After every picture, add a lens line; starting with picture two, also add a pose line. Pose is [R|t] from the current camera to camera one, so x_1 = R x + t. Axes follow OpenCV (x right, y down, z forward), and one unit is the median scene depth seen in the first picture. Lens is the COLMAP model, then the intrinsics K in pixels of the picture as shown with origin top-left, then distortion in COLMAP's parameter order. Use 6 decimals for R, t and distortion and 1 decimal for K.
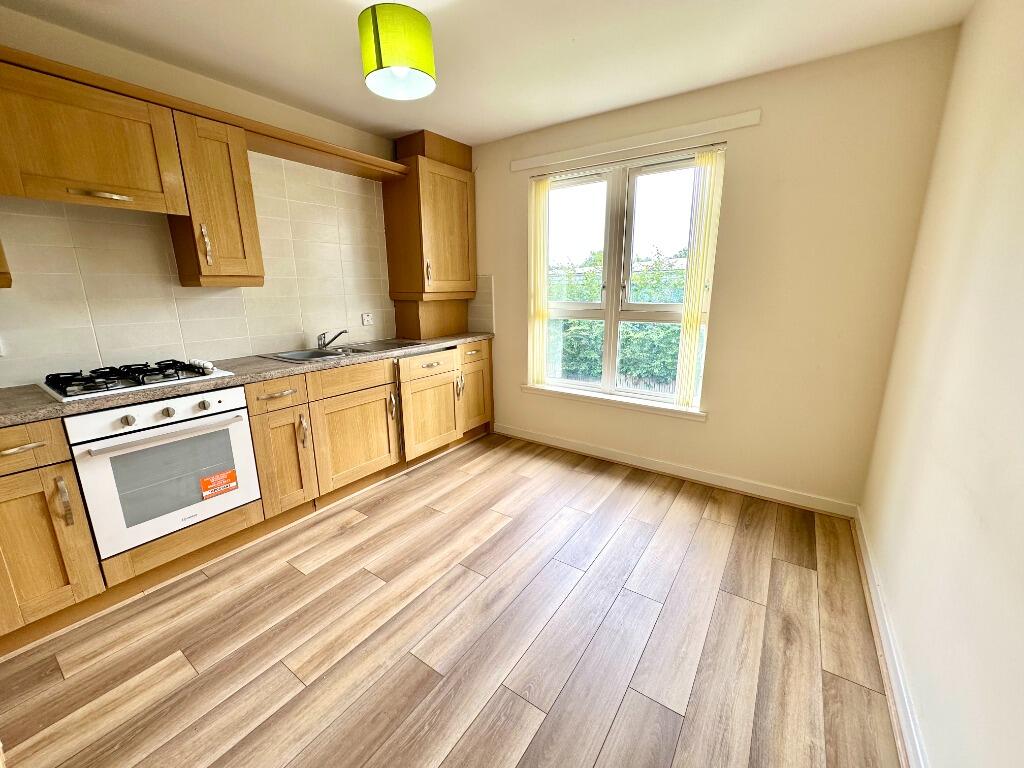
lens RADIAL K [[410.6, 0, 511.2], [0, 410.6, 381.9], [0, 0, 1]] dist [0.001005, 0.000199]
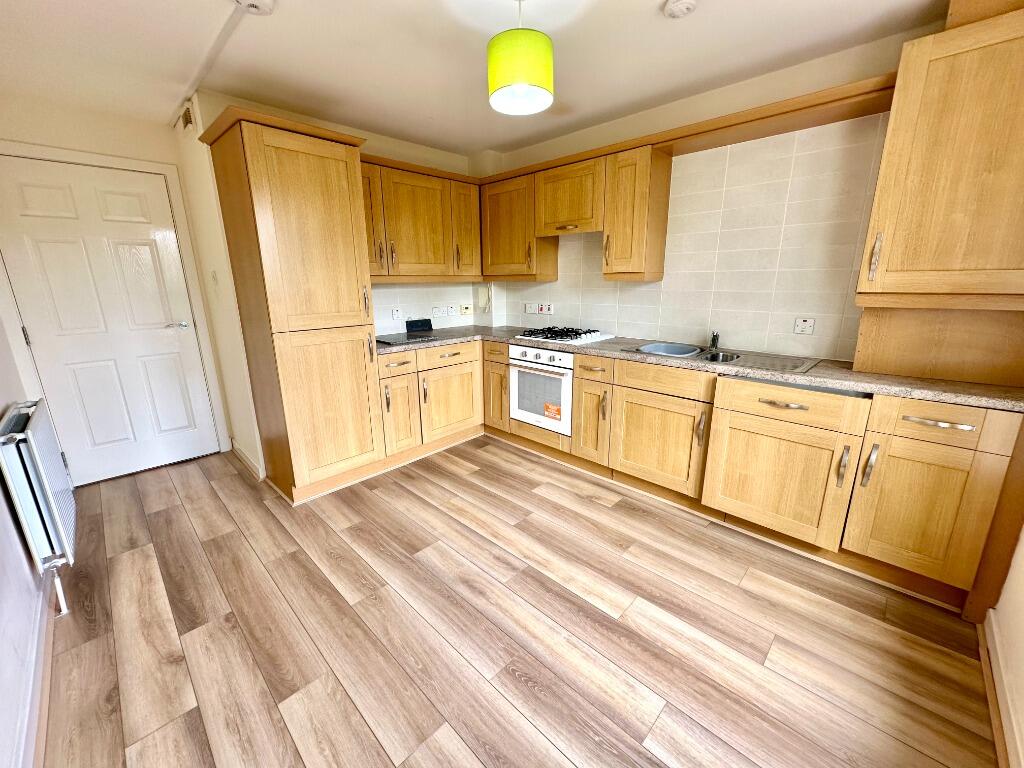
lens RADIAL K [[410.6, 0, 512.6], [0, 410.6, 383.6], [0, 0, 1]] dist [0.001005, 0.000199]
pose [[-0.165978, 0.253761, -0.952920, 0.697052], [-0.214086, 0.934004, 0.286013, -0.238332], [0.962610, 0.251479, -0.100698, 0.925674]]
